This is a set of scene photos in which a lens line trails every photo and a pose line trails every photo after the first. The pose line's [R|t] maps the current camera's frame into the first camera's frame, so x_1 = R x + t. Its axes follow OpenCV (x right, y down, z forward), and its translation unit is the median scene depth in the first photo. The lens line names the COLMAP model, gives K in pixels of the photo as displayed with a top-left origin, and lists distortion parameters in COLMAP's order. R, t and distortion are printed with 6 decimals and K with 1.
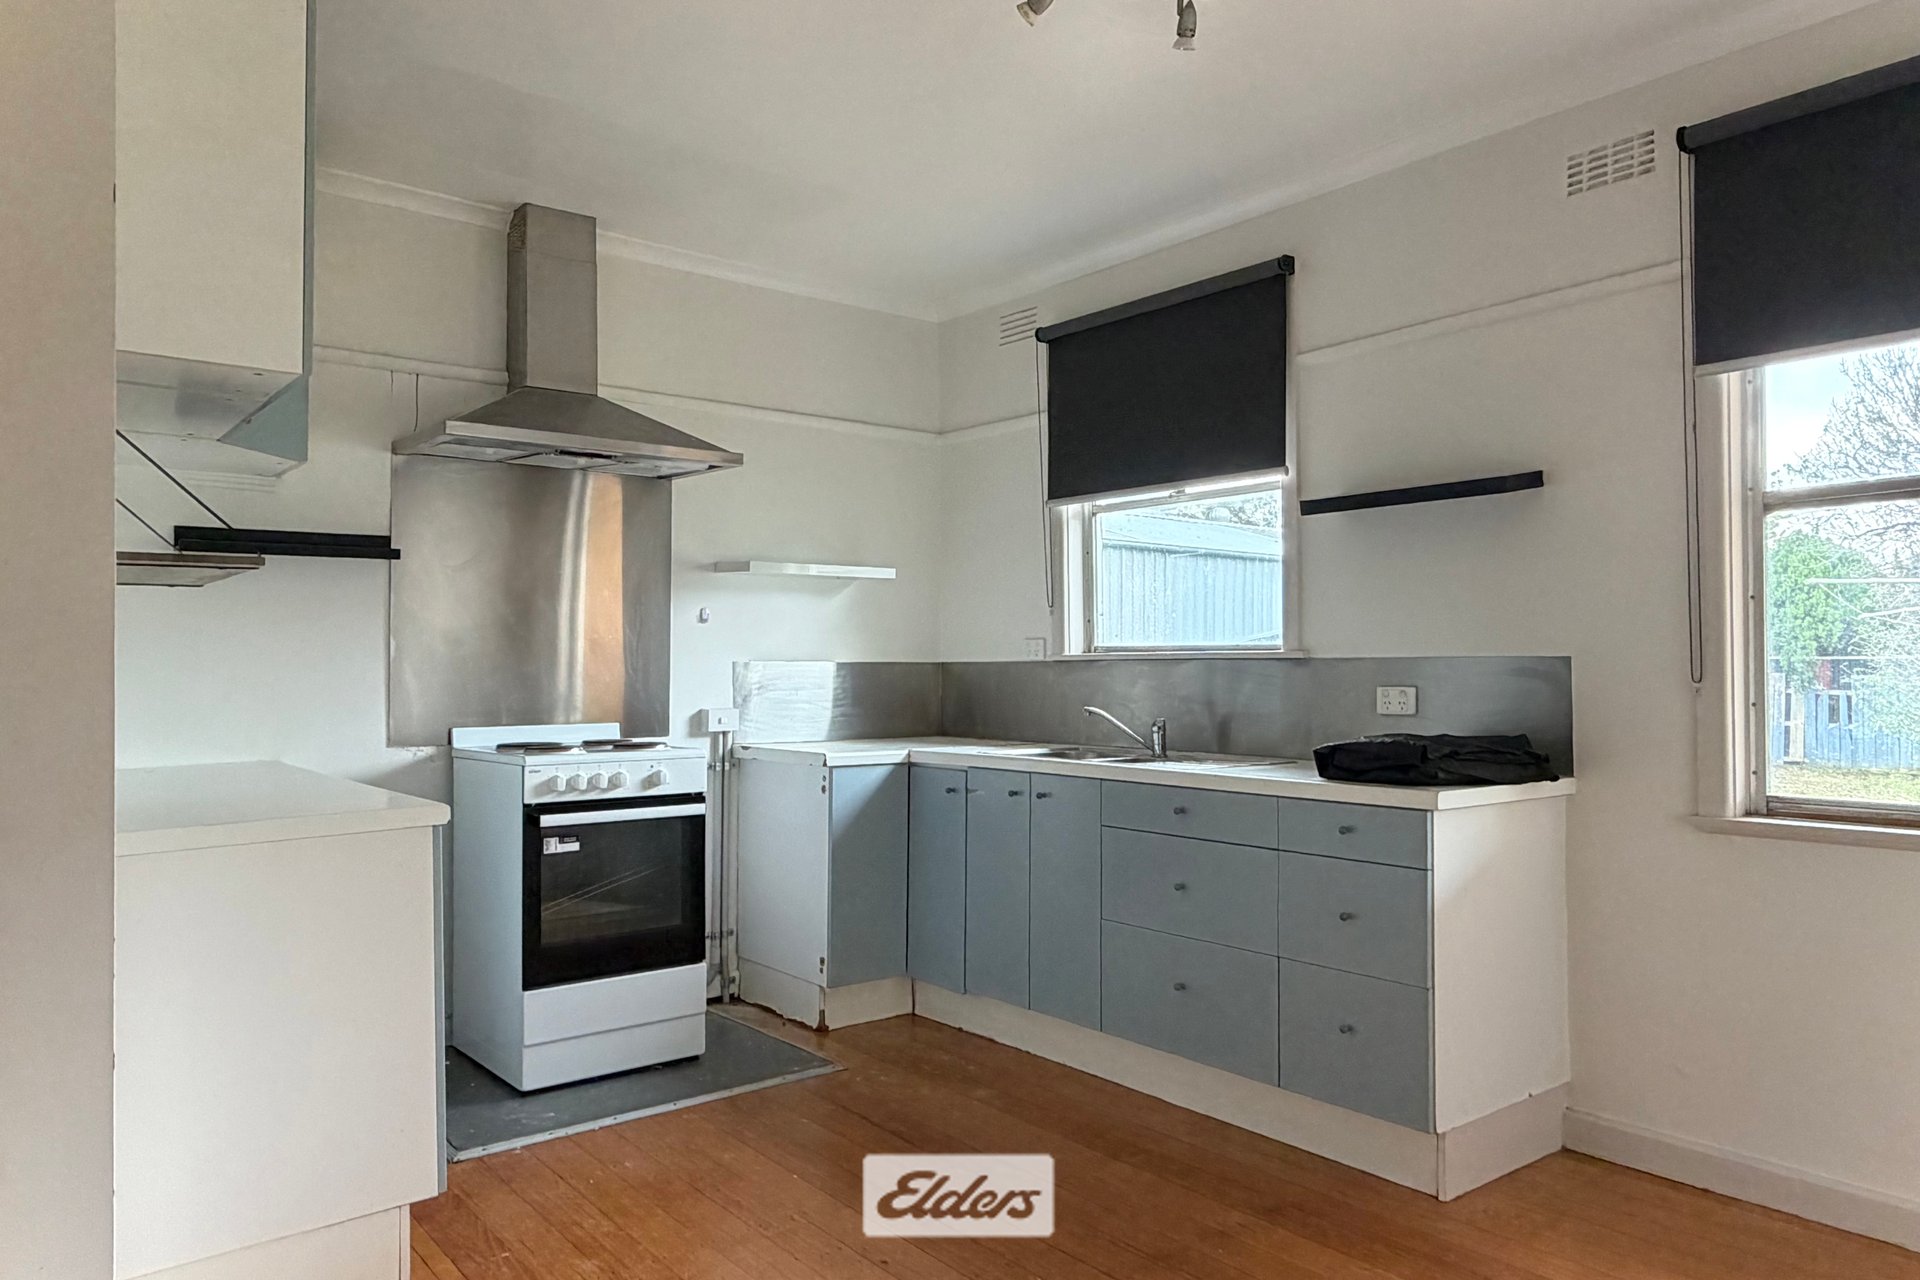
lens RADIAL K [[1300.5, 0, 960.0], [0, 1300.5, 640.0], [0, 0, 1]] dist [-0.002697, -0.001223]
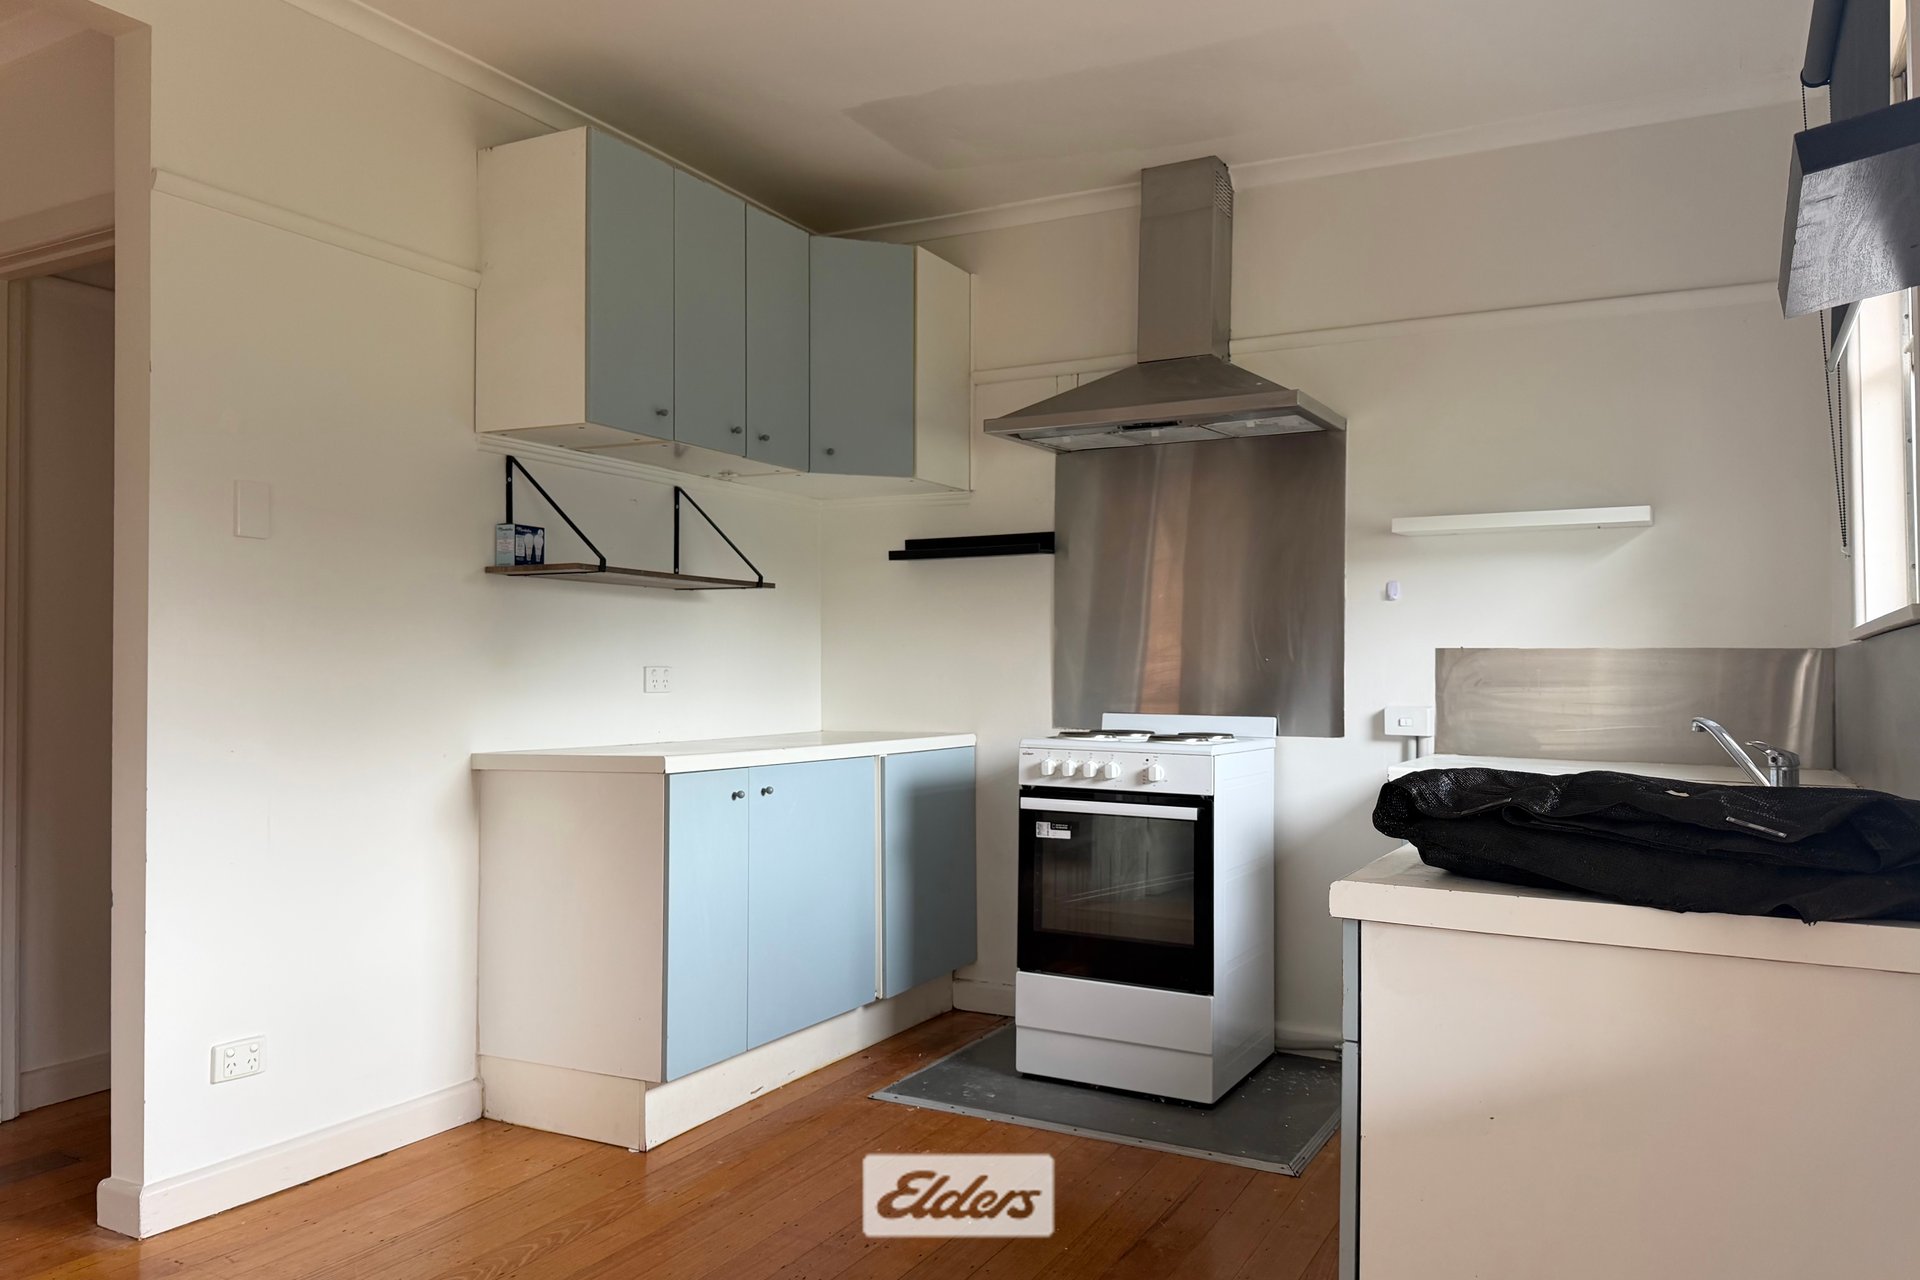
lens RADIAL K [[1381.4, 0, 960.0], [0, 1381.4, 640.0], [0, 0, 1]] dist [0.057684, 0.000058]
pose [[0.389481, -0.015055, -0.920911, 0.623013], [0.005150, 0.999886, -0.014168, 0.028204], [0.921020, 0.000776, 0.389515, 0.526443]]
